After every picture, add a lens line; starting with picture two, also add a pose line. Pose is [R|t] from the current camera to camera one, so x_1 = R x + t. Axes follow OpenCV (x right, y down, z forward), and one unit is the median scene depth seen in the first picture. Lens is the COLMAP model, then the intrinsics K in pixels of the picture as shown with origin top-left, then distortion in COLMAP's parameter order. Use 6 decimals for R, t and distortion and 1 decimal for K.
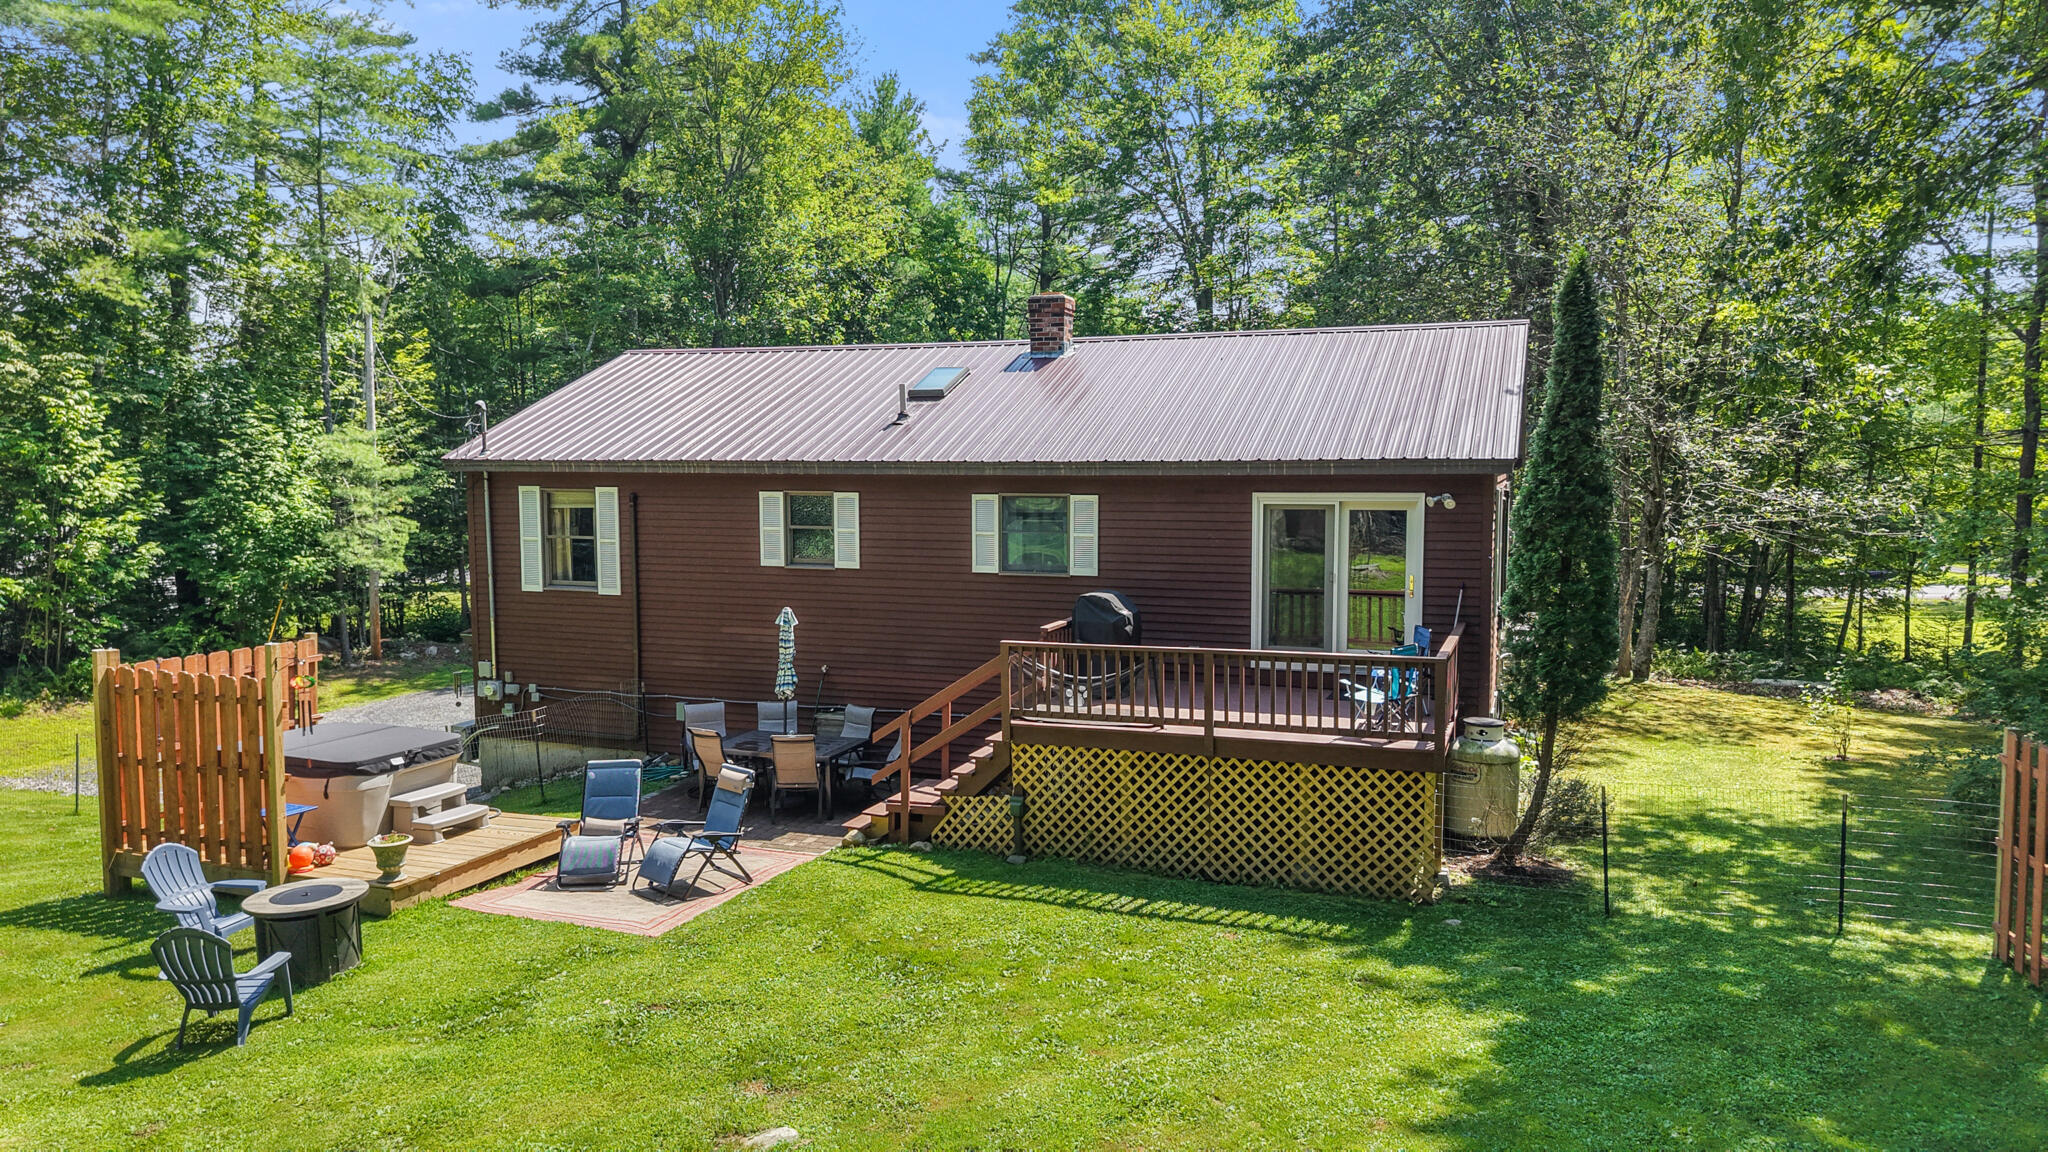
lens RADIAL K [[1370.4, 0, 1024.0], [0, 1370.4, 576.0], [0, 0, 1]] dist [0.087223, -0.143382]
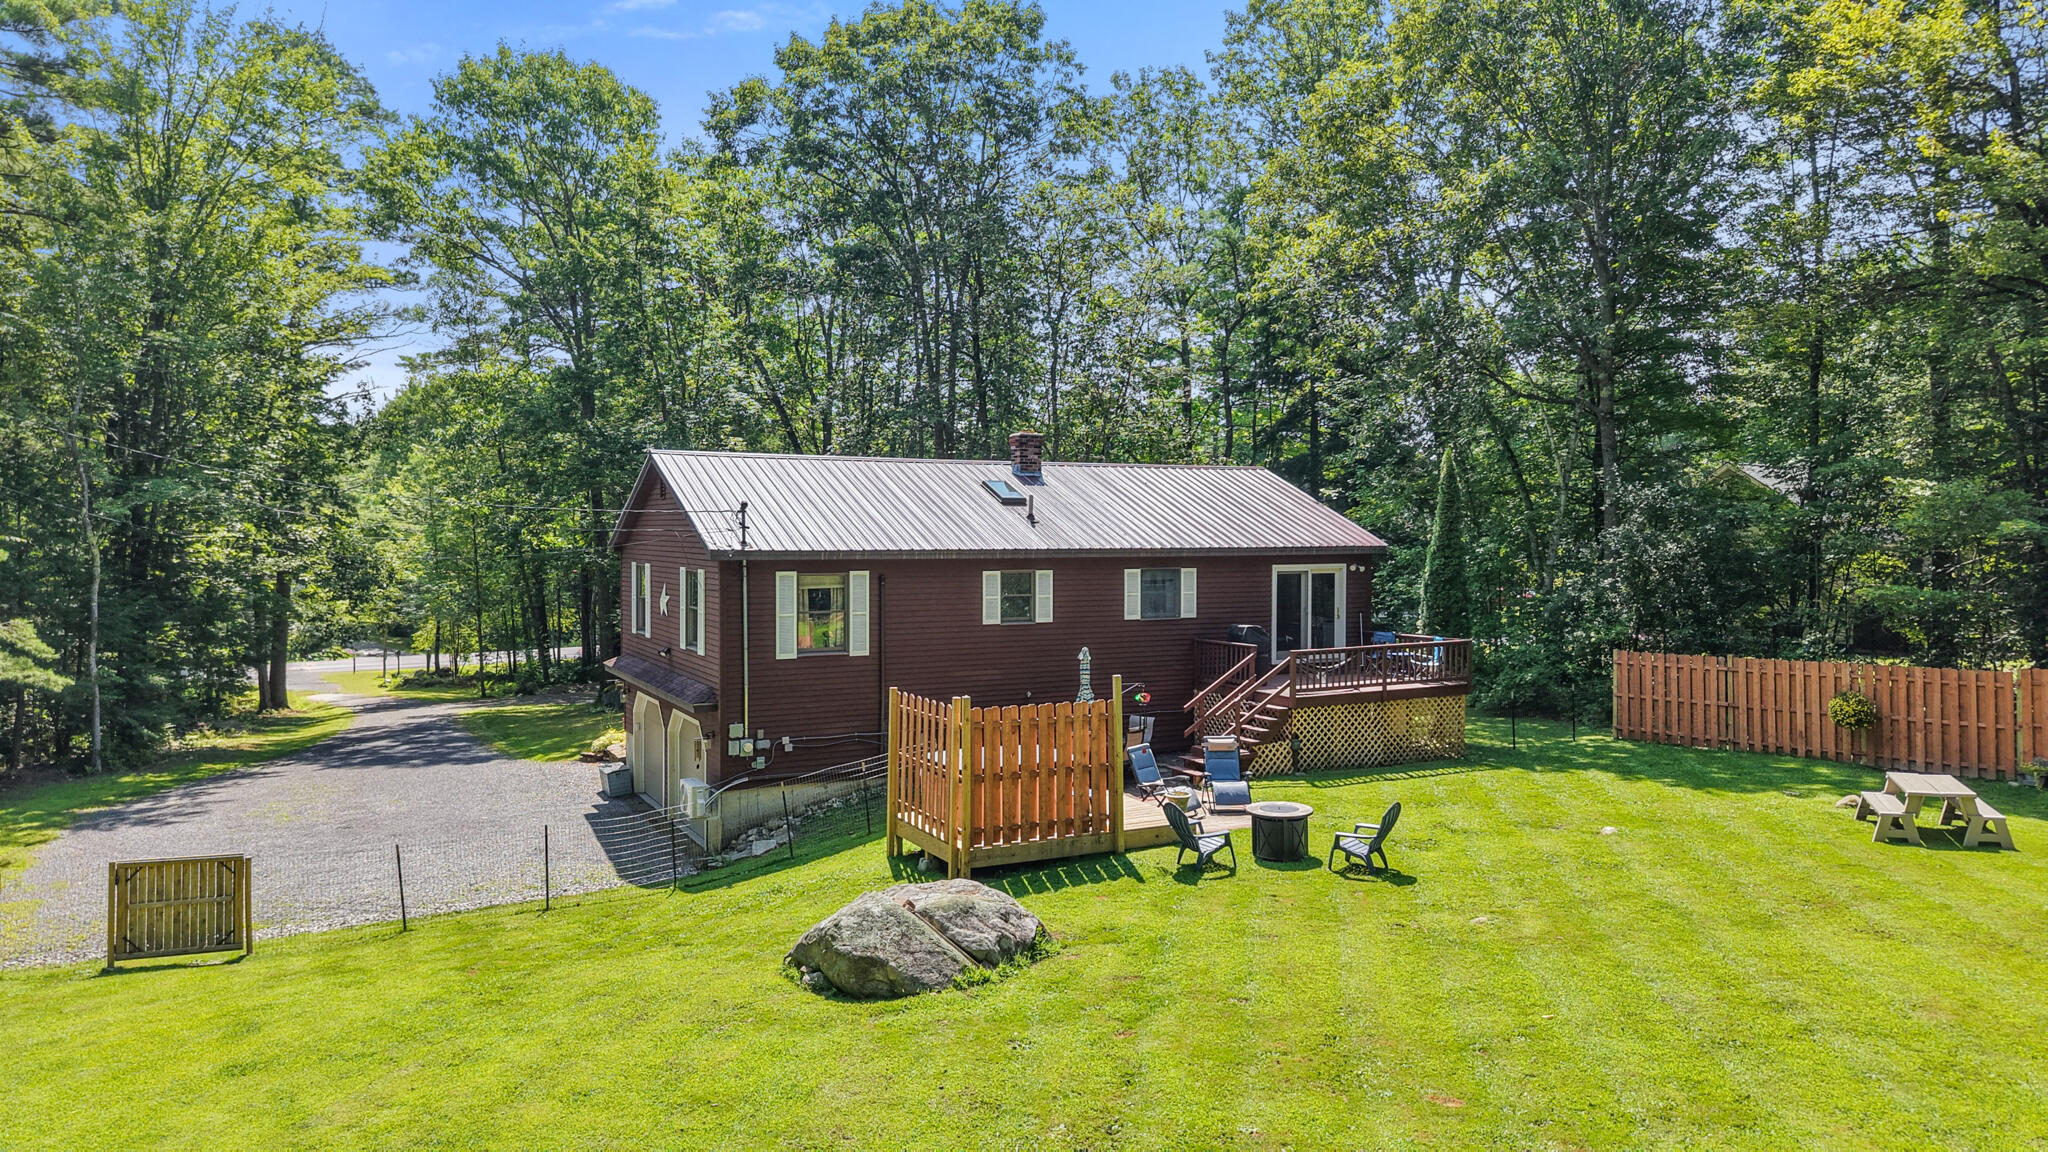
lens RADIAL K [[1381.0, 0, 1024.0], [0, 1381.0, 576.0], [0, 0, 1]] dist [0.036159, -0.035470]
pose [[0.666530, -0.022778, 0.745130, -1.557118], [0.061208, 0.997830, -0.024249, -0.026642], [-0.742961, 0.061771, 0.666478, 0.061214]]
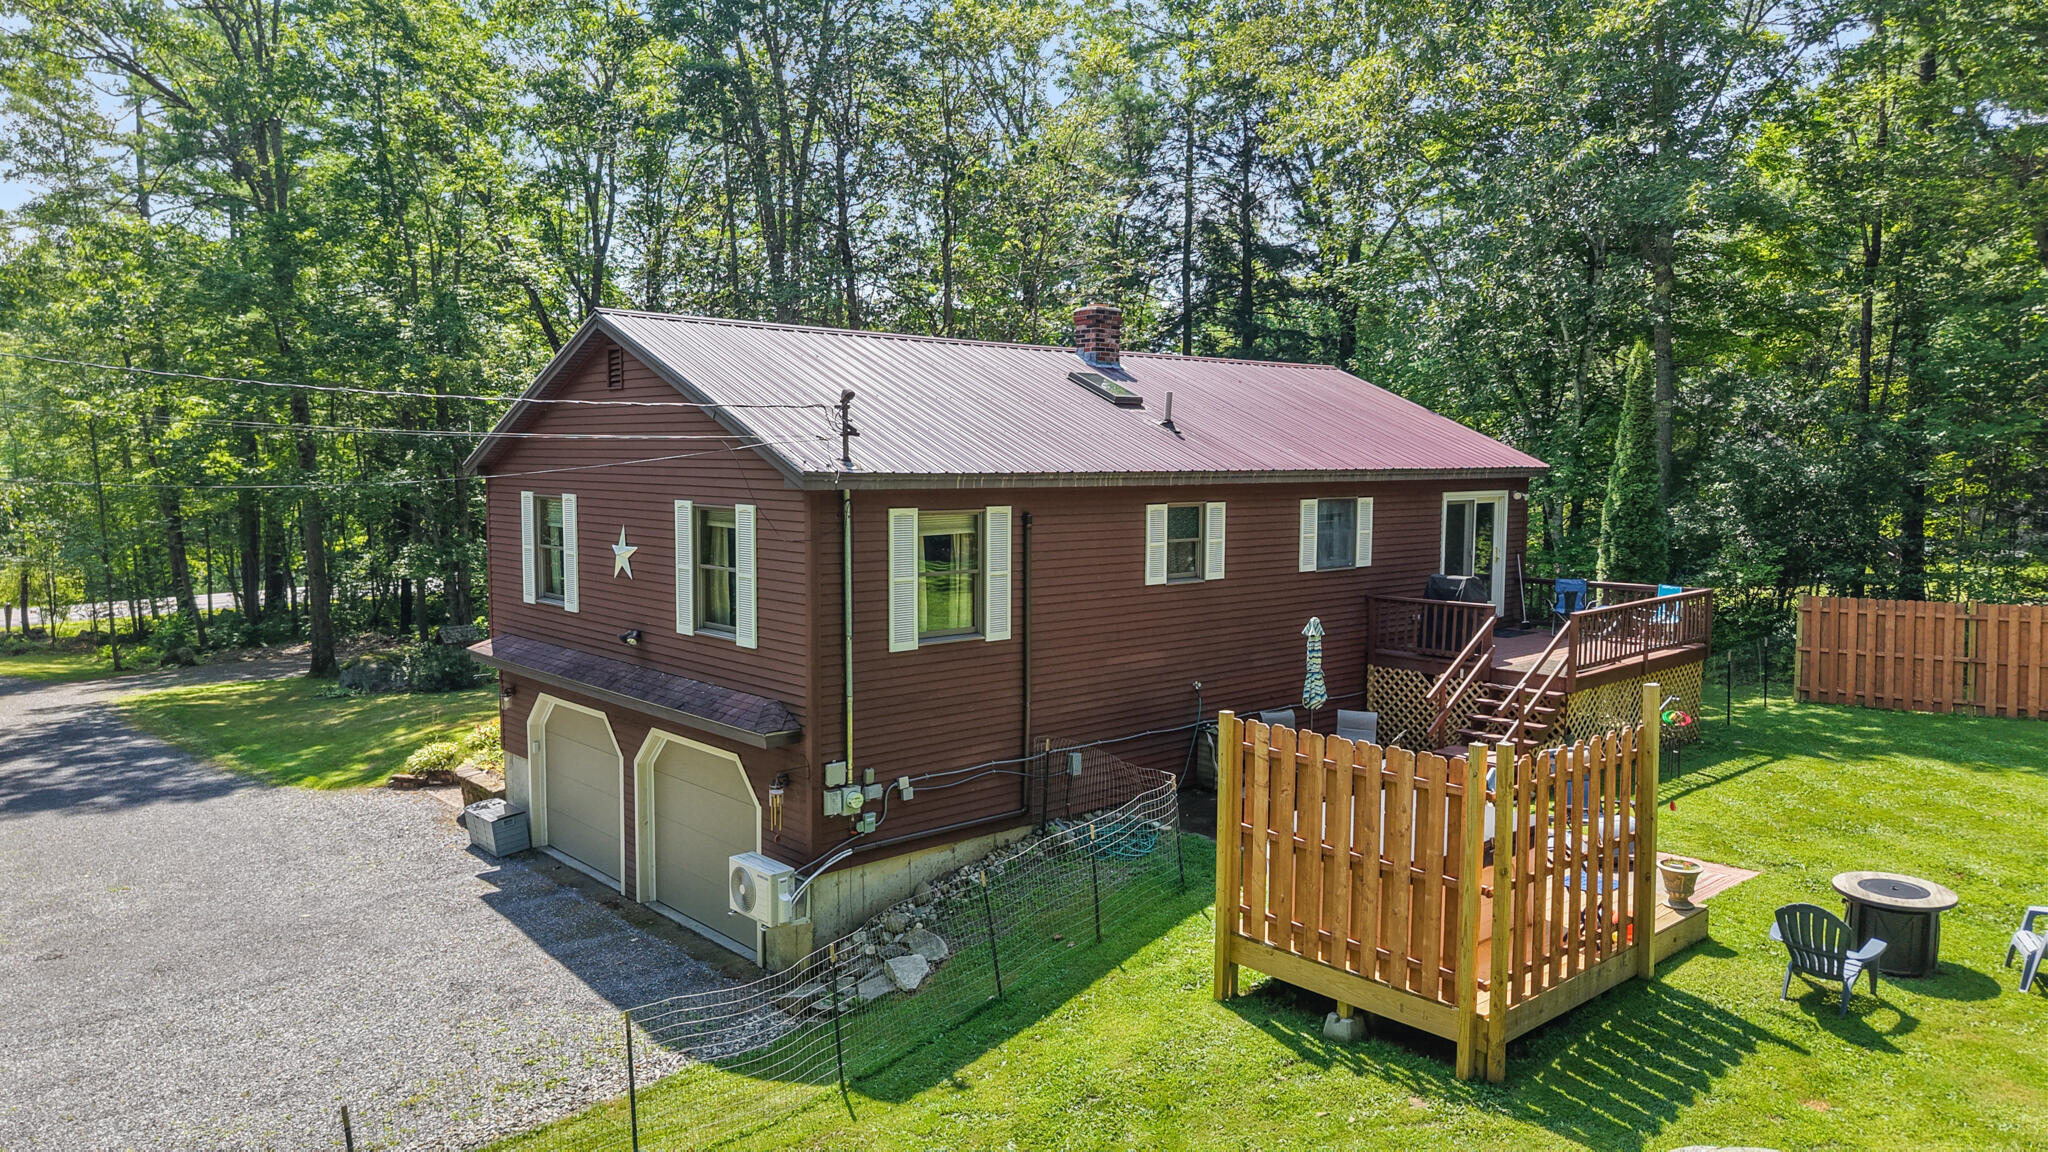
lens RADIAL K [[1381.0, 0, 1024.0], [0, 1381.0, 576.0], [0, 0, 1]] dist [0.036159, -0.035470]
pose [[0.458033, -0.074132, 0.885839, -1.363969], [0.071009, 0.996383, 0.046666, -0.081586], [-0.886094, 0.041528, 0.461641, 0.847517]]
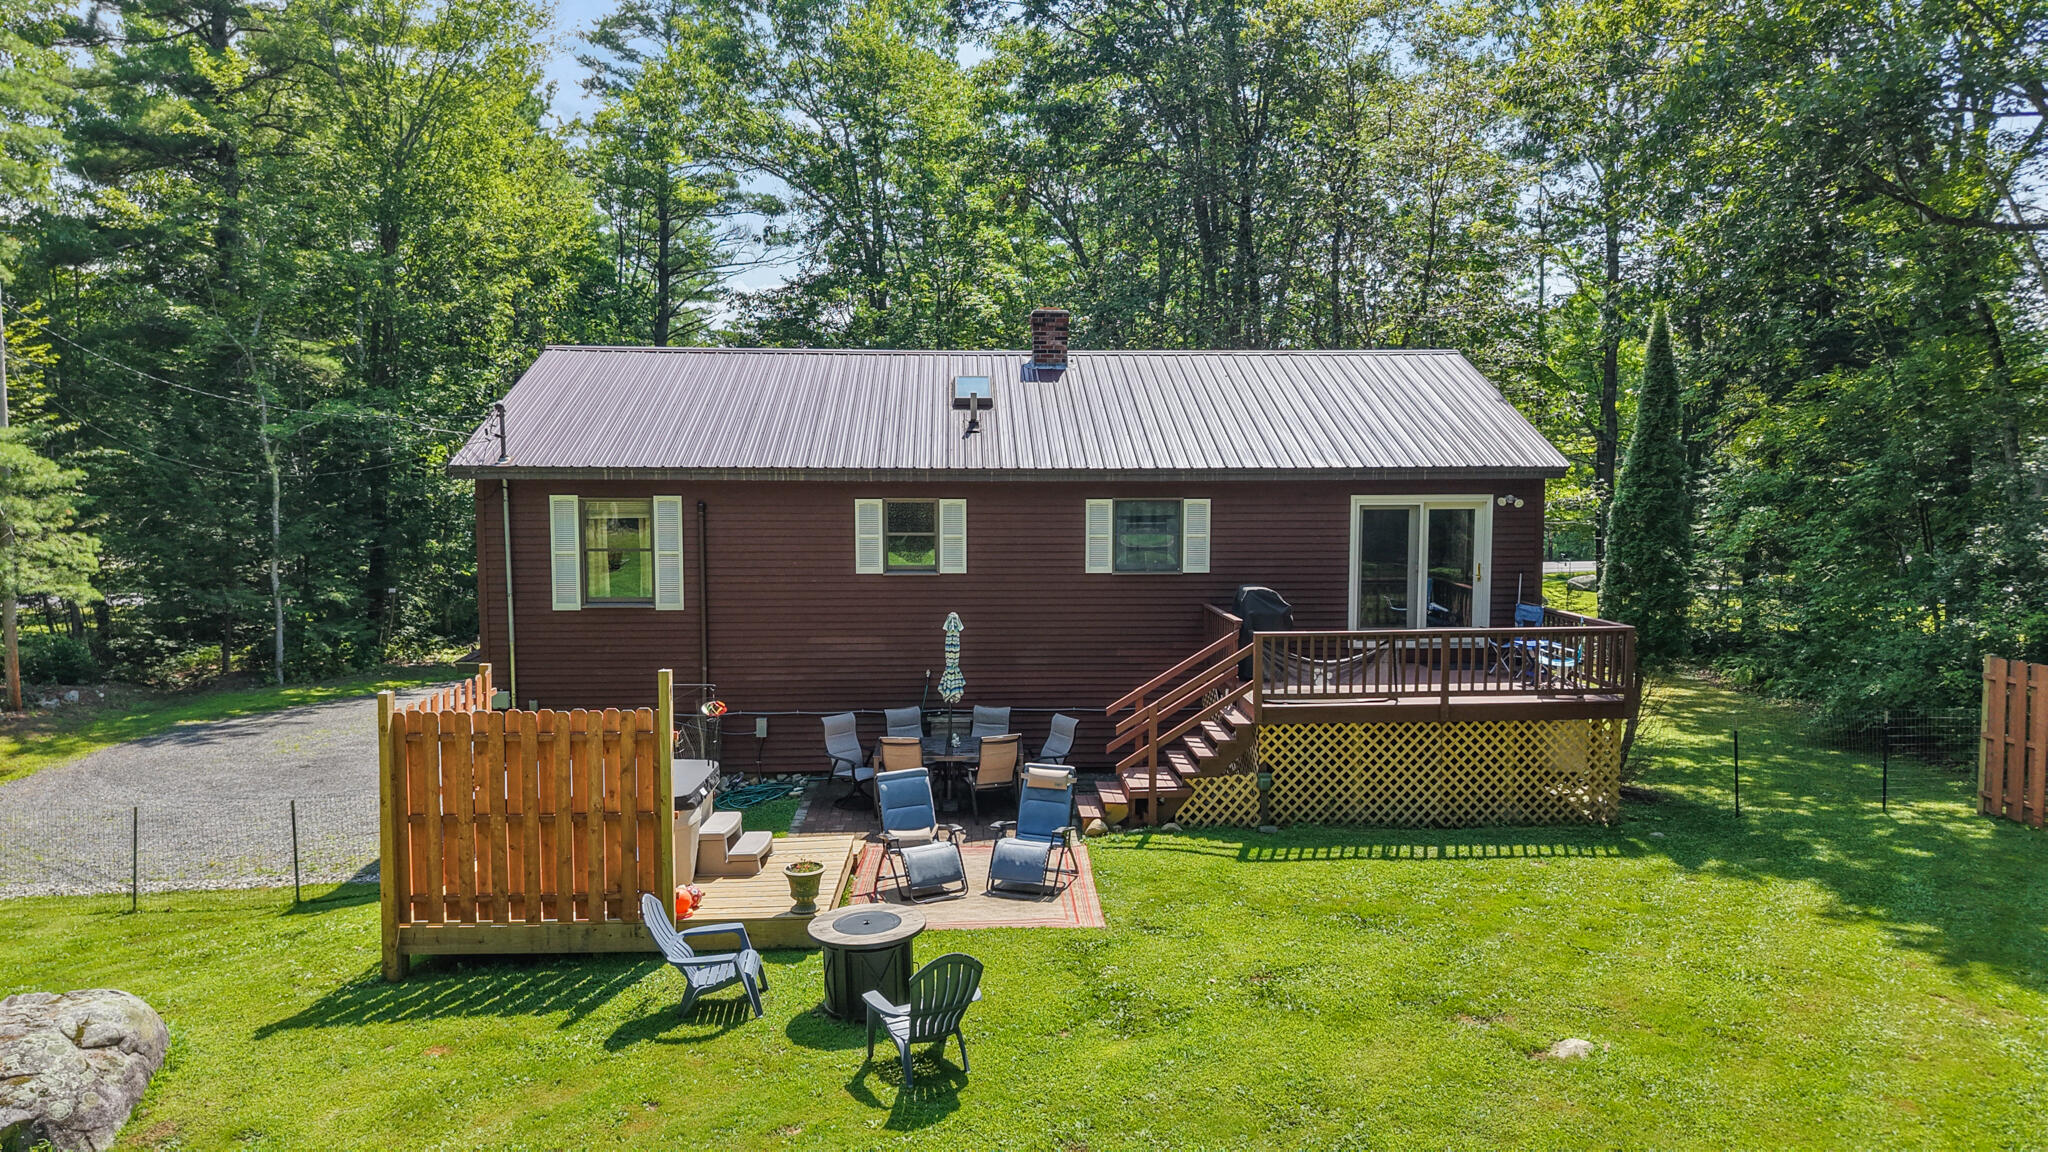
lens RADIAL K [[1381.0, 0, 1024.0], [0, 1381.0, 576.0], [0, 0, 1]] dist [0.036159, -0.035470]
pose [[0.918181, -0.031403, 0.394915, -0.616558], [0.031699, 0.999481, 0.005777, -0.010281], [-0.394891, 0.007214, 0.918699, 0.052790]]
